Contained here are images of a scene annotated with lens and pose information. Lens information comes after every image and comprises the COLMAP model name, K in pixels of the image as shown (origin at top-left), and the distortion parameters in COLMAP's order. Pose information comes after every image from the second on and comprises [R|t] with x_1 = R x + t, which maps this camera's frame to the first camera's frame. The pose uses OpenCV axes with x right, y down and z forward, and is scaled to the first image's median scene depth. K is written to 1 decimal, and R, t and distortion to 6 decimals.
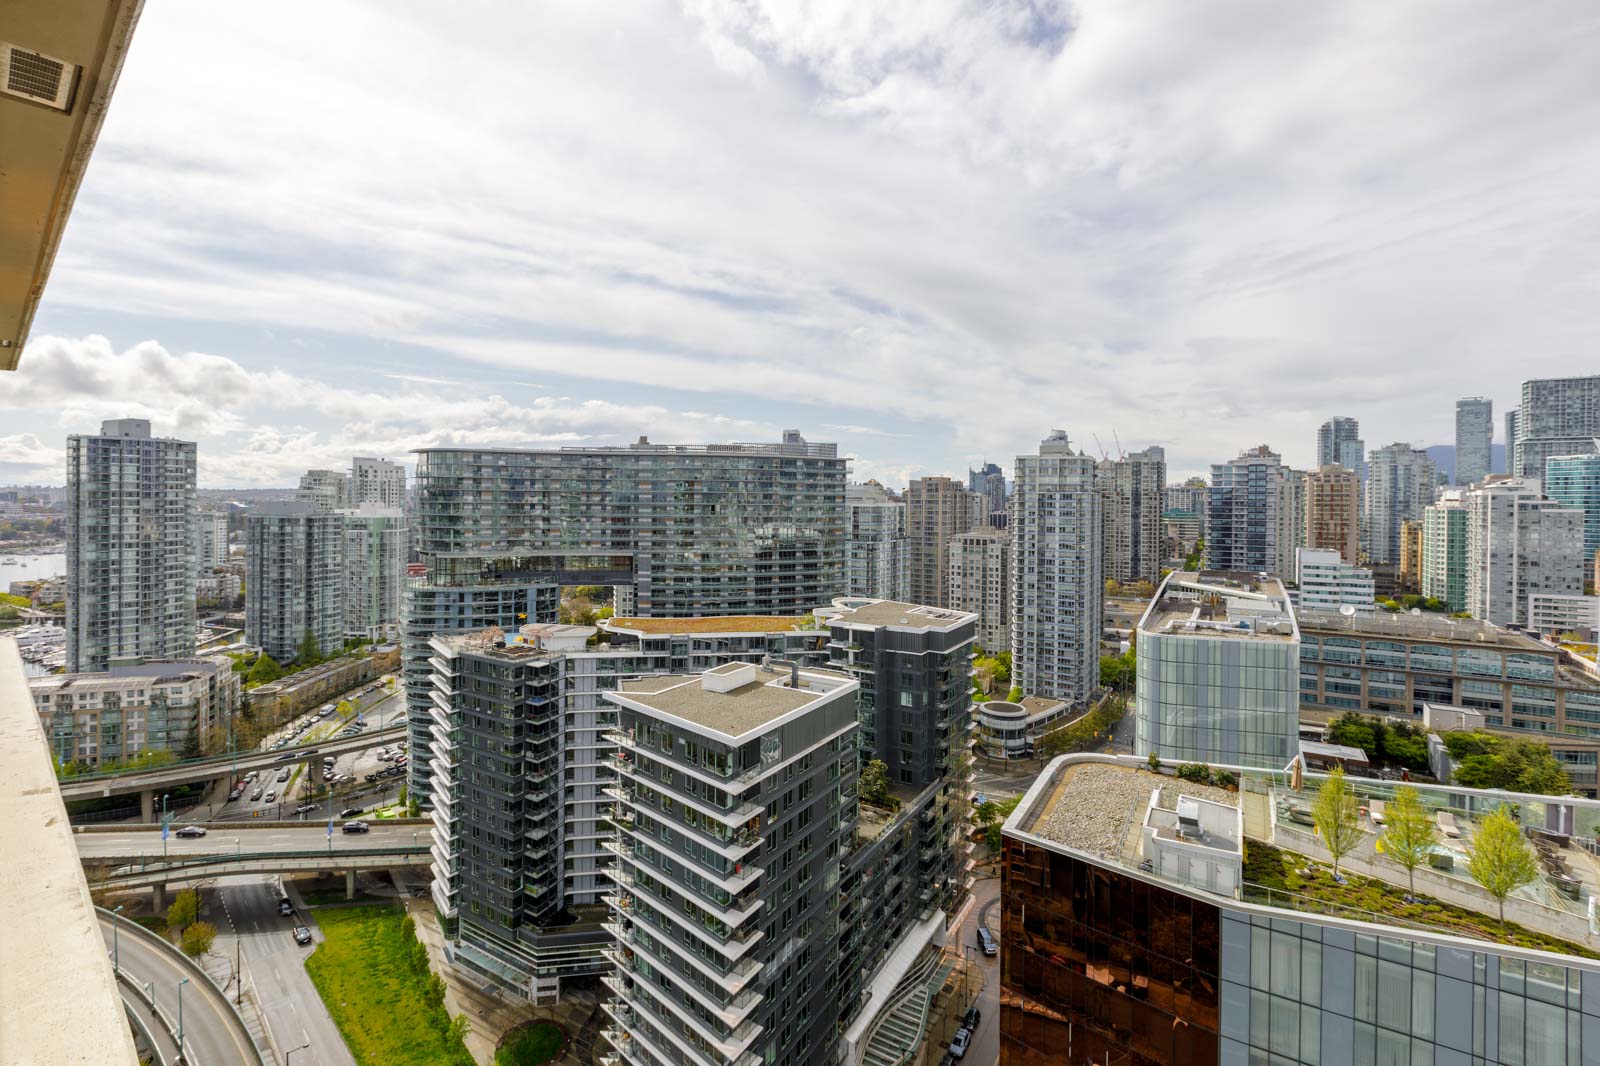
lens RADIAL K [[690.5, 0, 797.1], [0, 690.5, 491.3], [0, 0, 1]] dist [-0.000333, -0.001289]
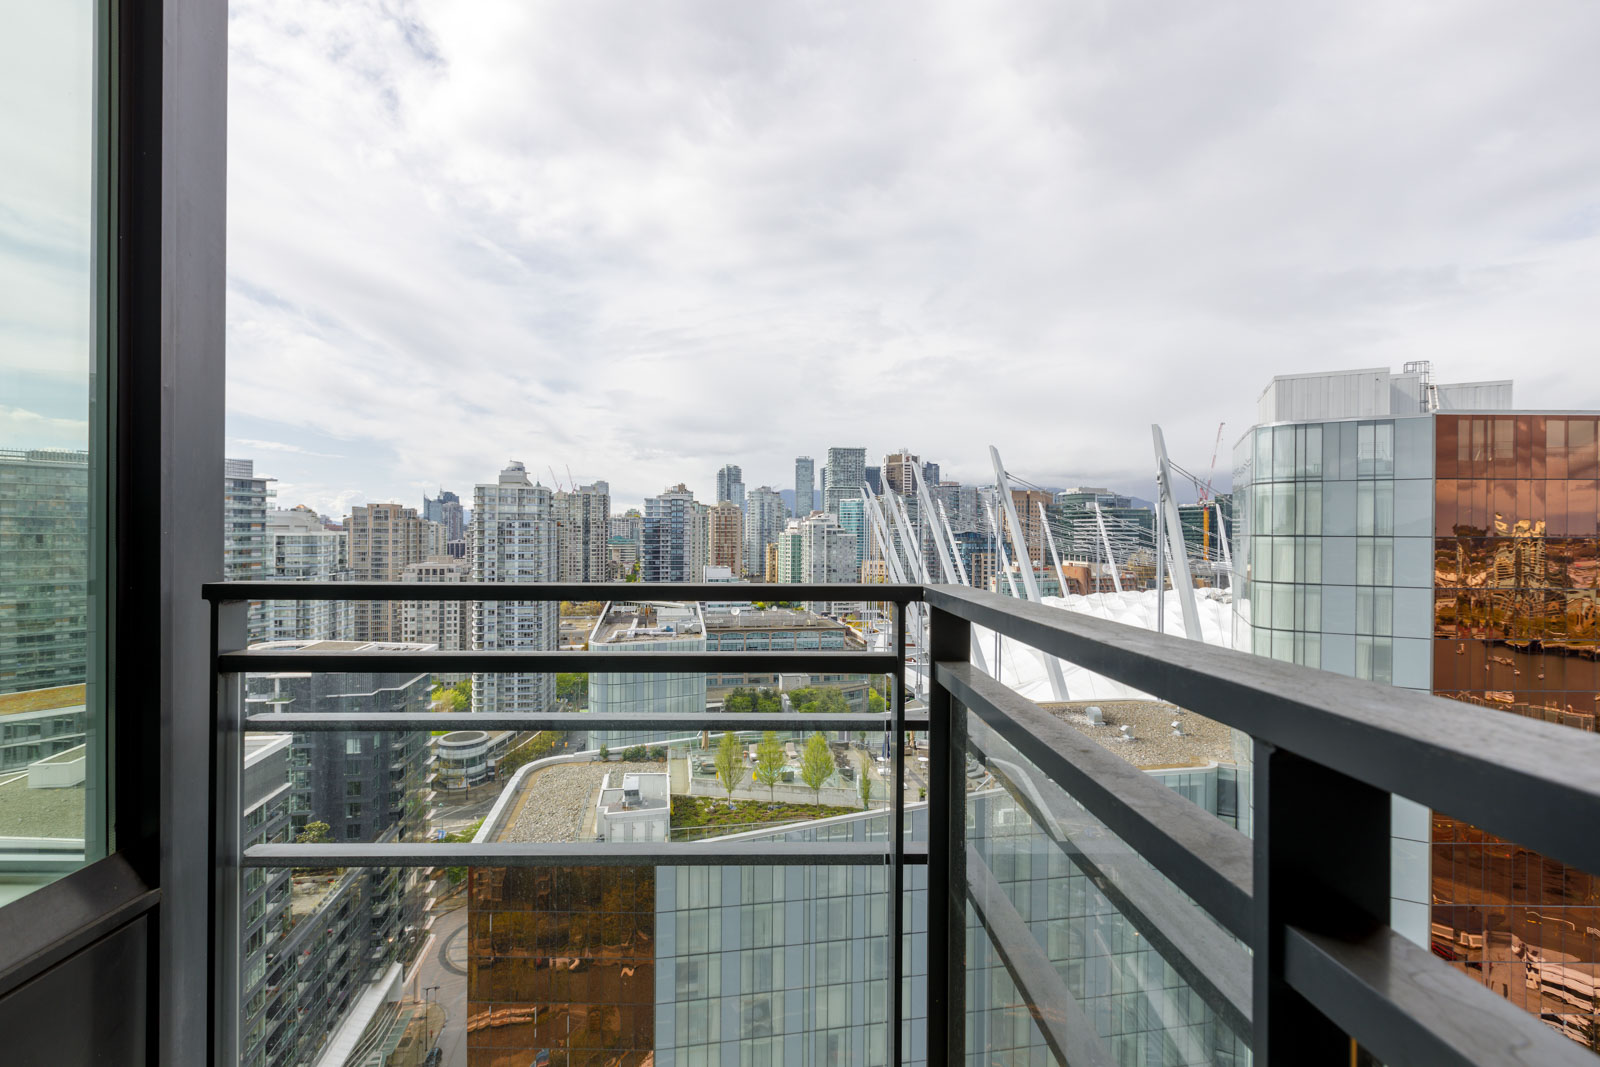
lens RADIAL K [[746.3, 0, 800.0], [0, 746.3, 533.5], [0, 0, 1]] dist [0.011997, -0.000583]
pose [[0.727047, -0.002981, 0.686581, -0.091200], [0.005489, 0.999984, -0.001470, 0.025839], [-0.686566, 0.004837, 0.727052, -0.121433]]
